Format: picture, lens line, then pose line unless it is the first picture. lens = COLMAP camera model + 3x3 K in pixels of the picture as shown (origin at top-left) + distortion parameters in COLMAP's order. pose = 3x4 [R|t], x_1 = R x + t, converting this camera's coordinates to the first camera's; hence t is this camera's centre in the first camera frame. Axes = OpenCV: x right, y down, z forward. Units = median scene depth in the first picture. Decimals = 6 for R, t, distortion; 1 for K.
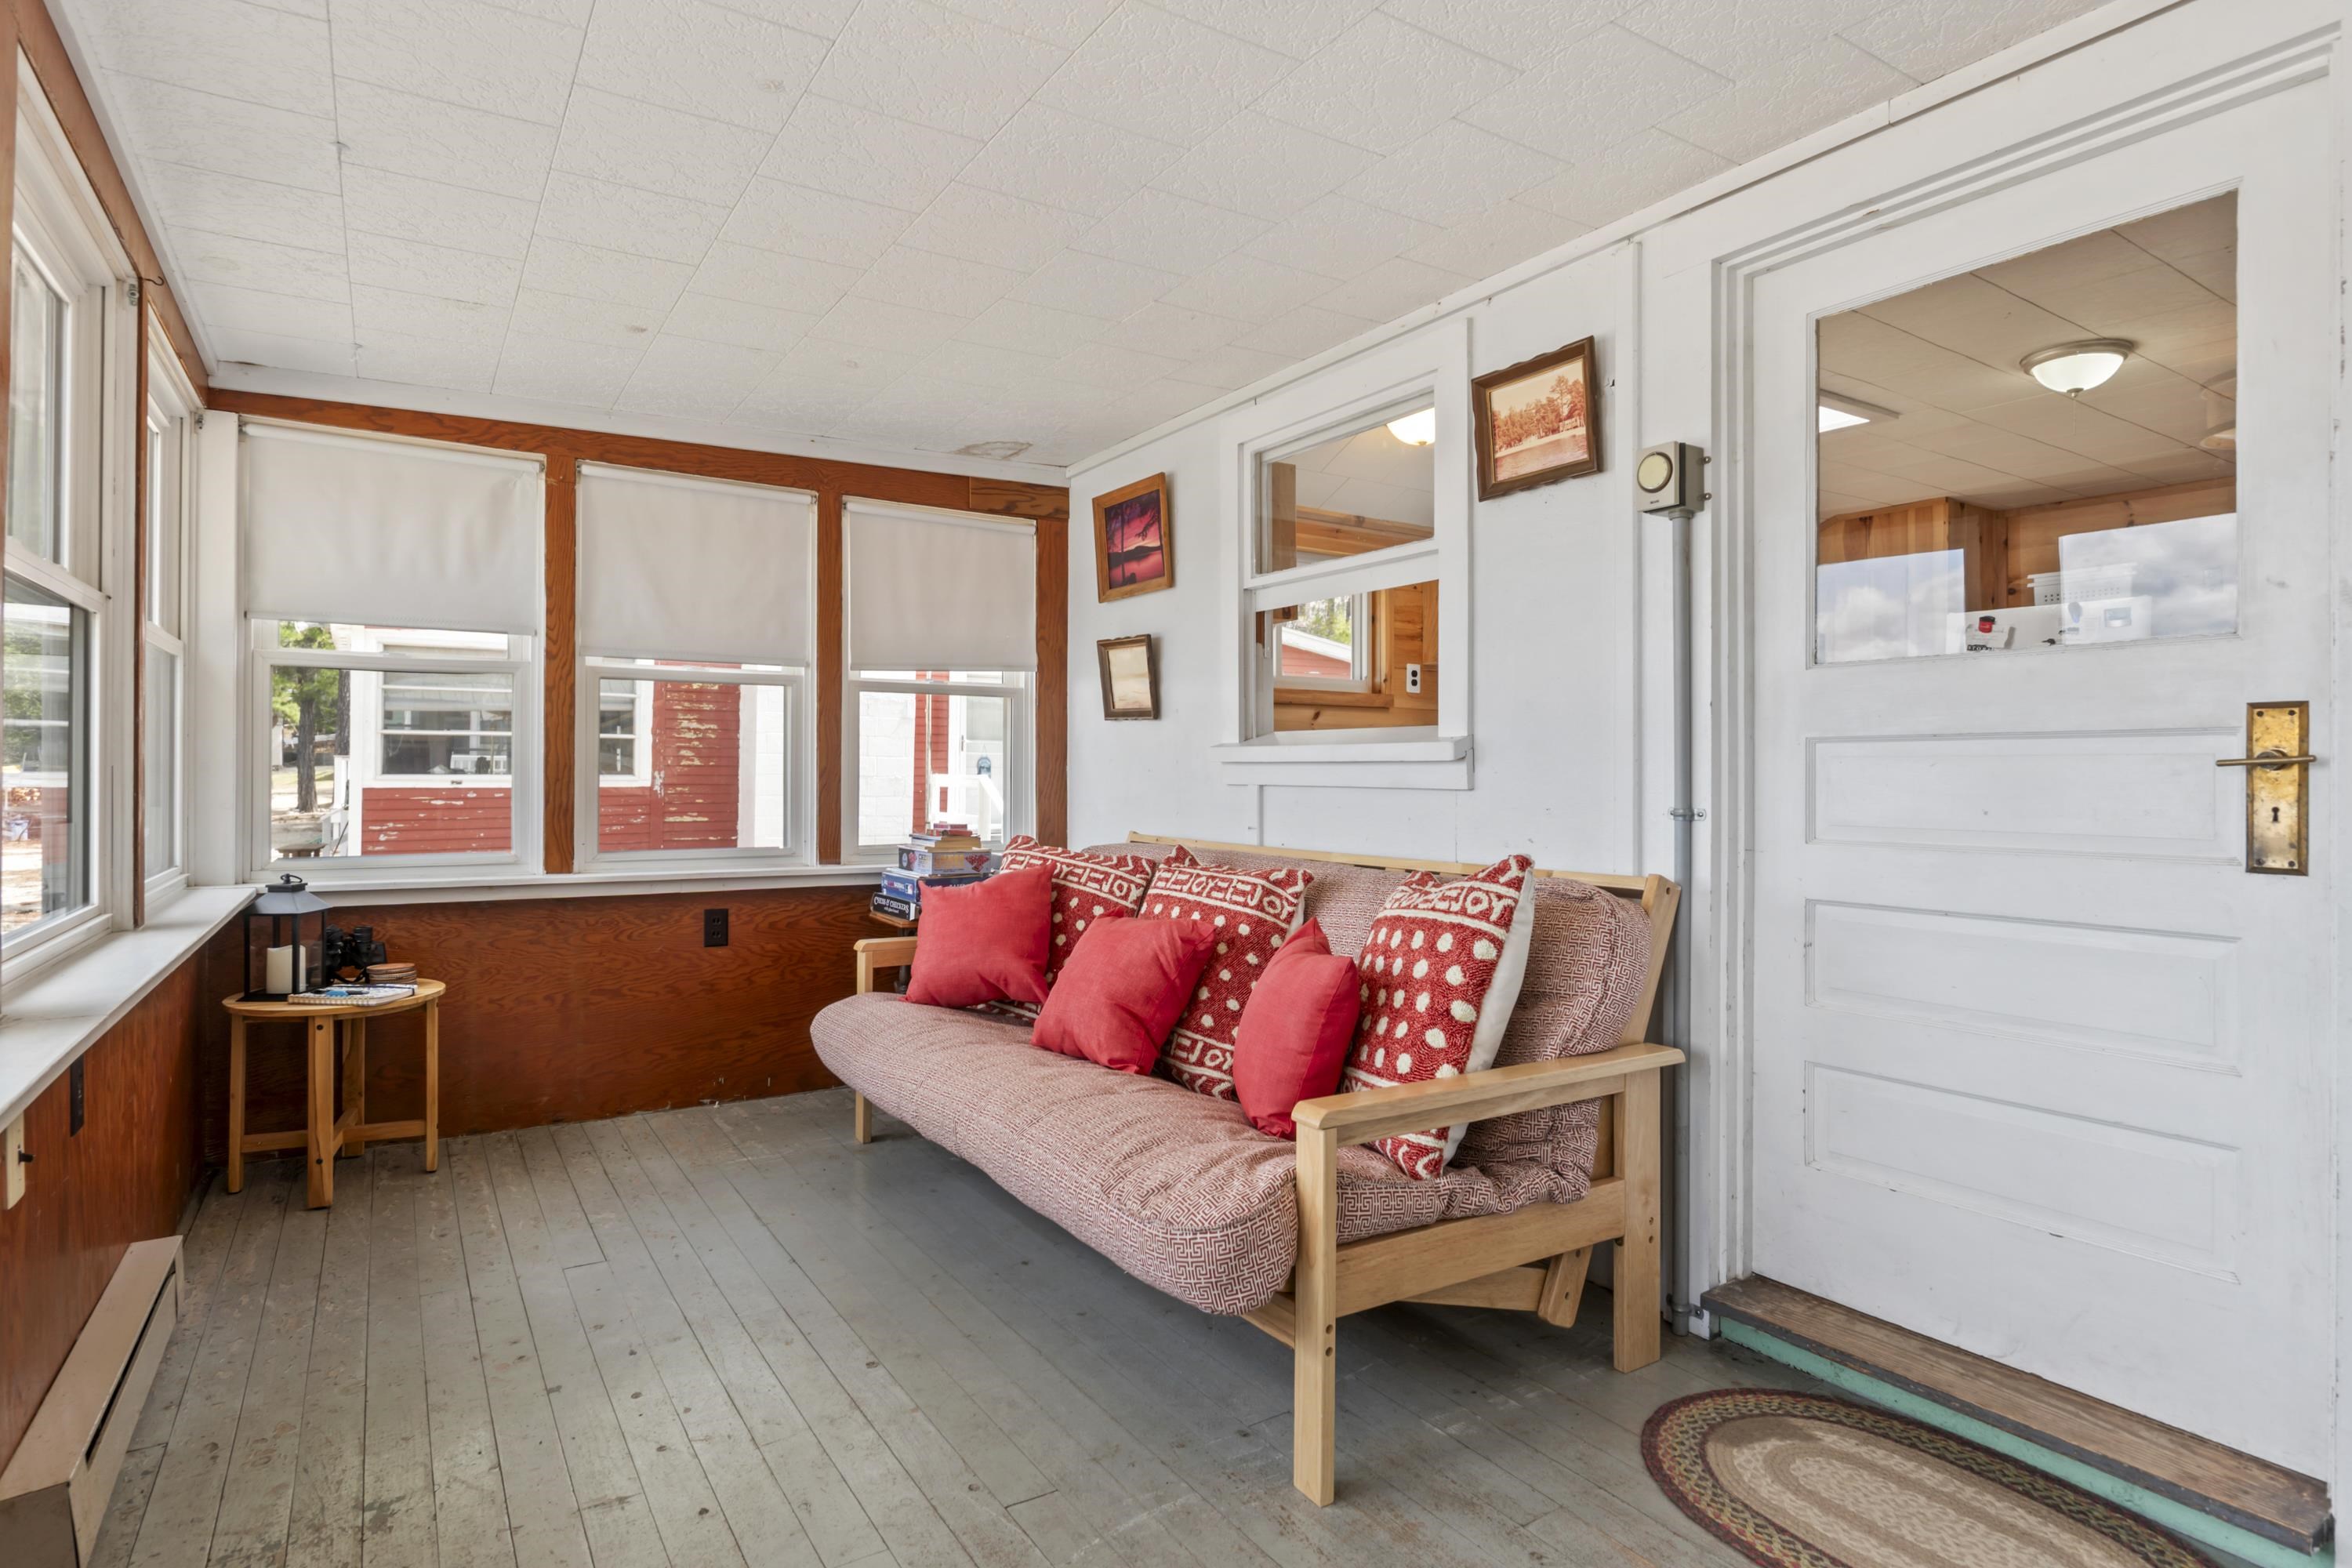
lens RADIAL K [[1202.4, 0, 1171.8], [0, 1202.4, 769.2], [0, 0, 1]] dist [0.004269, -0.001421]
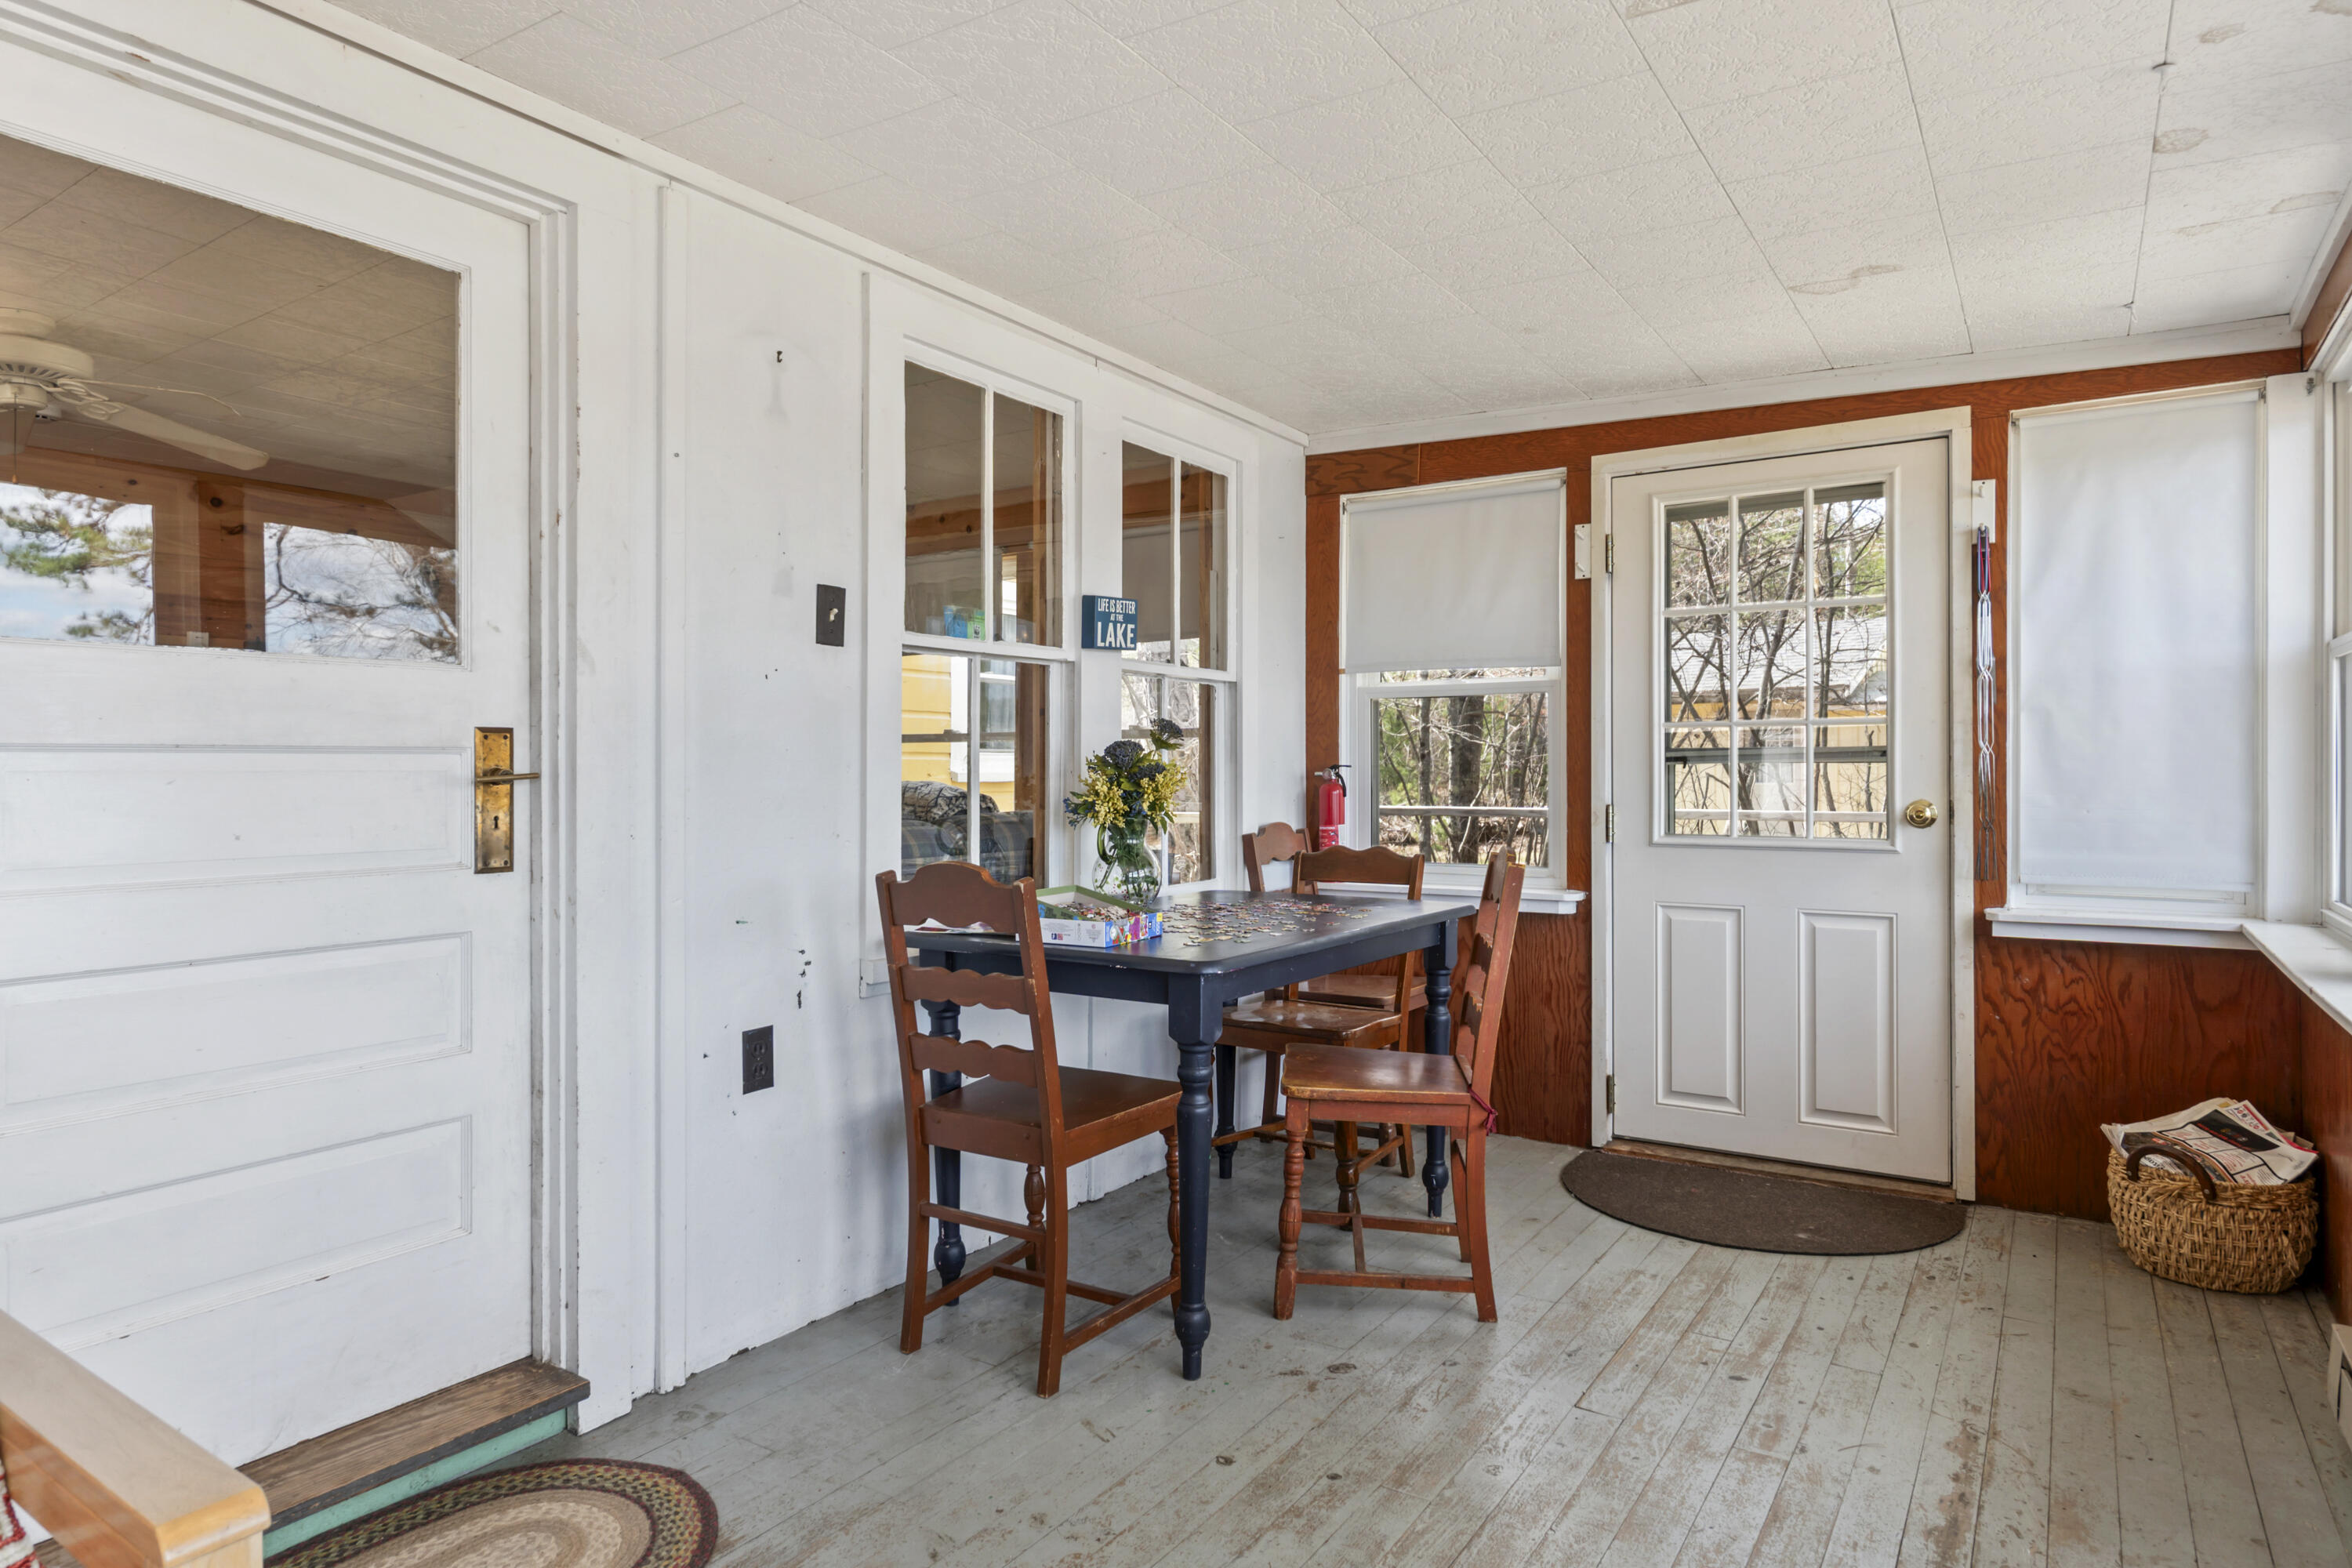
lens RADIAL K [[1334.9, 0, 1171.0], [0, 1334.9, 776.5], [0, 0, 1]] dist [-0.001028, -0.000984]
pose [[-0.383618, -0.005703, 0.923474, -0.537081], [0.001898, 0.999974, 0.006964, -0.015057], [-0.923490, 0.004425, -0.383597, 0.866565]]
